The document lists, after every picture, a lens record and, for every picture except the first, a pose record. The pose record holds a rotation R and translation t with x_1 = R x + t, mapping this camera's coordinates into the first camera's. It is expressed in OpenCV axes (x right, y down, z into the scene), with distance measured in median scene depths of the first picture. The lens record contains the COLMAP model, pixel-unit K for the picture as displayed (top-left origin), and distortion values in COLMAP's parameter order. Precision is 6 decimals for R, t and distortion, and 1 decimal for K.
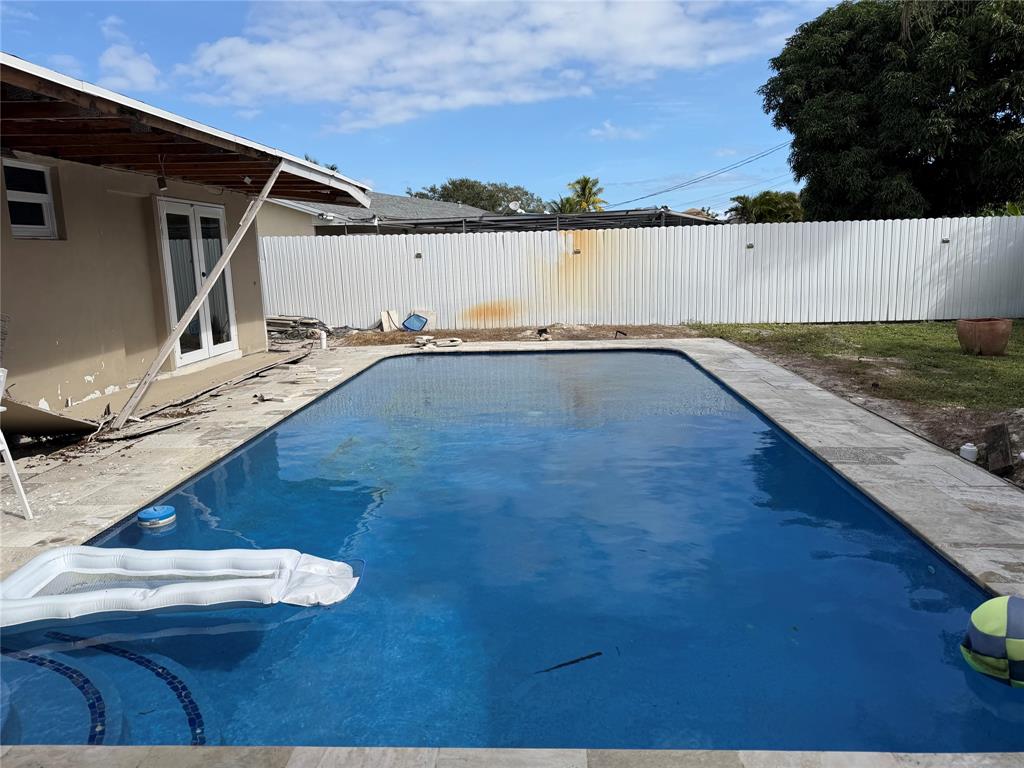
lens RADIAL K [[730.6, 0, 510.0], [0, 730.6, 389.5], [0, 0, 1]] dist [0.012102, -0.012512]
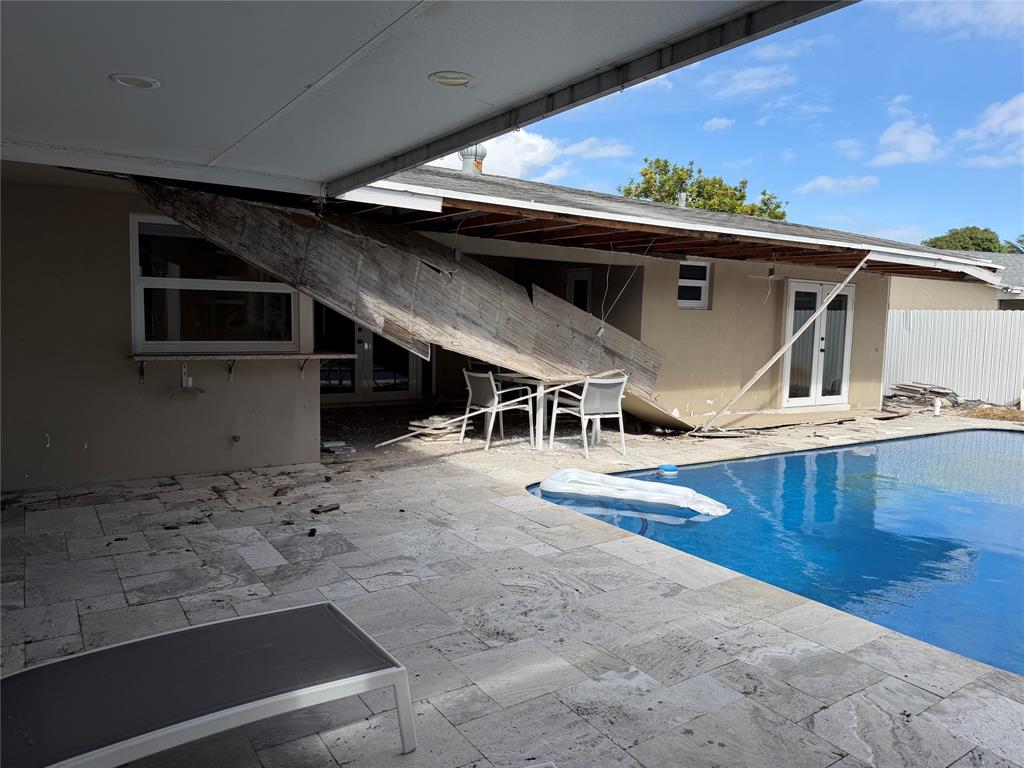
lens RADIAL K [[730.6, 0, 510.1], [0, 730.6, 384.7], [0, 0, 1]] dist [0.012102, -0.012512]
pose [[0.595326, 0.110619, -0.795833, 0.343943], [-0.186388, 0.982472, -0.002867, 0.028852], [0.781566, 0.150040, 0.605510, -0.207784]]
